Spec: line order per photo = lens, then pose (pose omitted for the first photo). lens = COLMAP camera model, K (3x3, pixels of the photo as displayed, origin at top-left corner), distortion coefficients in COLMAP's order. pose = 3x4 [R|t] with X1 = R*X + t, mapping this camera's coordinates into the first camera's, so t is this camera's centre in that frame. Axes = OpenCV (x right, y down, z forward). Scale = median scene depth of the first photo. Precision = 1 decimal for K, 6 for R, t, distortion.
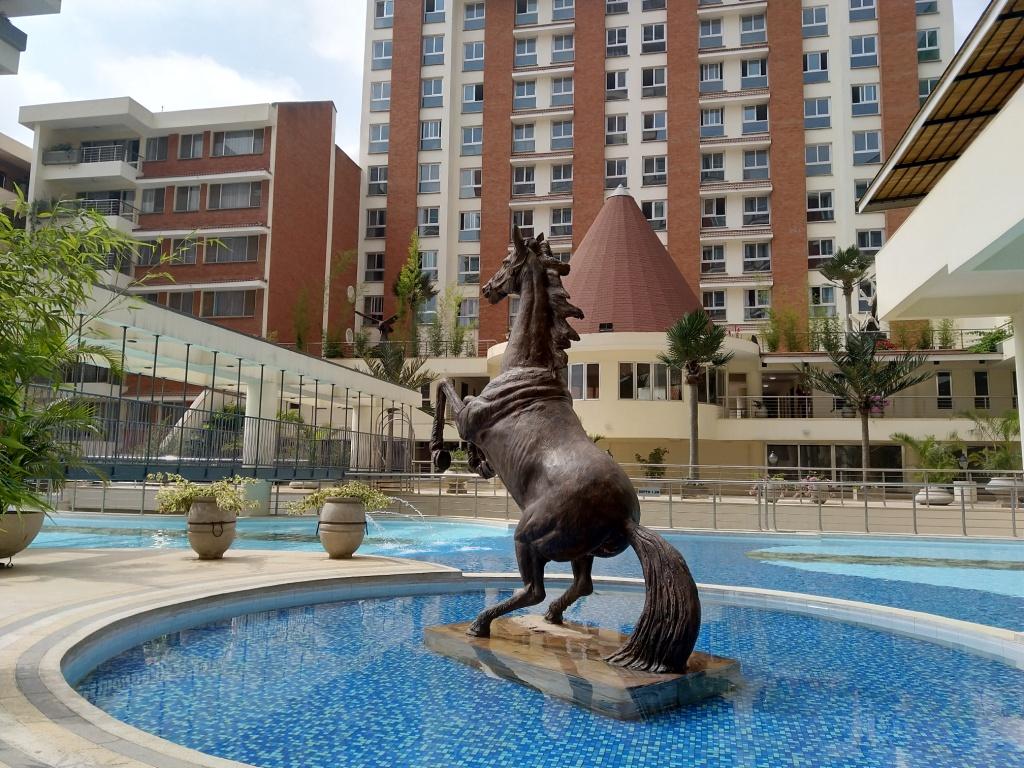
lens RADIAL K [[787.7, 0, 495.4], [0, 787.7, 384.2], [0, 0, 1]] dist [0.086672, -0.131872]
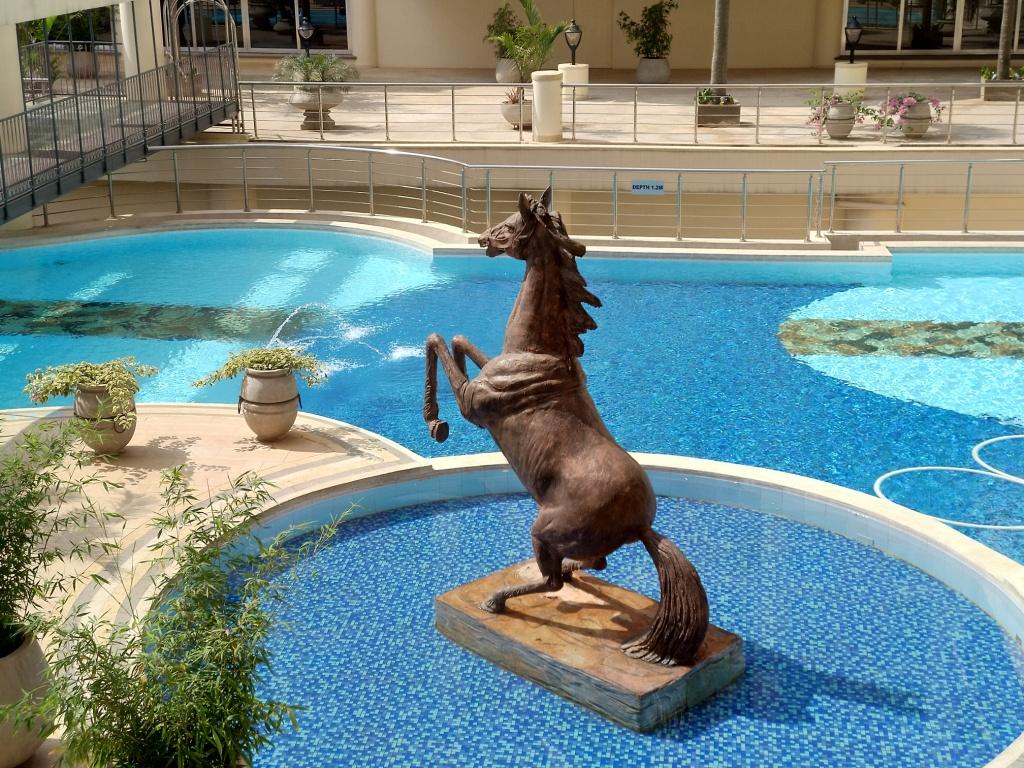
lens RADIAL K [[1542.7, 0, 512.0], [0, 1542.7, 384.0], [0, 0, 1]] dist [0.265254, 0.043030]
pose [[0.993707, -0.052757, 0.098808, -0.027737], [0.006882, 0.909221, 0.416257, -0.120147], [-0.111799, -0.412958, 0.903862, -0.103647]]
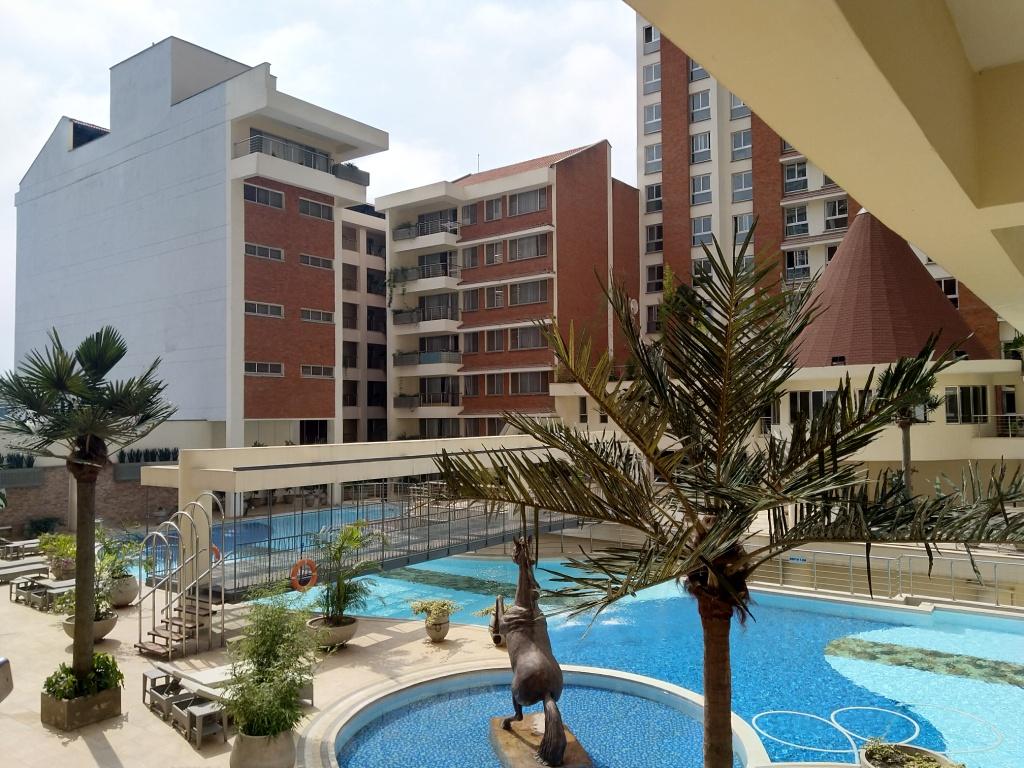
lens RADIAL K [[787.7, 0, 495.4], [0, 787.7, 384.2], [0, 0, 1]] dist [0.086672, -0.131872]
pose [[0.902608, -0.048024, -0.427775, 0.149911], [0.084346, 0.994225, 0.066354, -0.124562], [0.422118, -0.095973, 0.901446, -0.146080]]
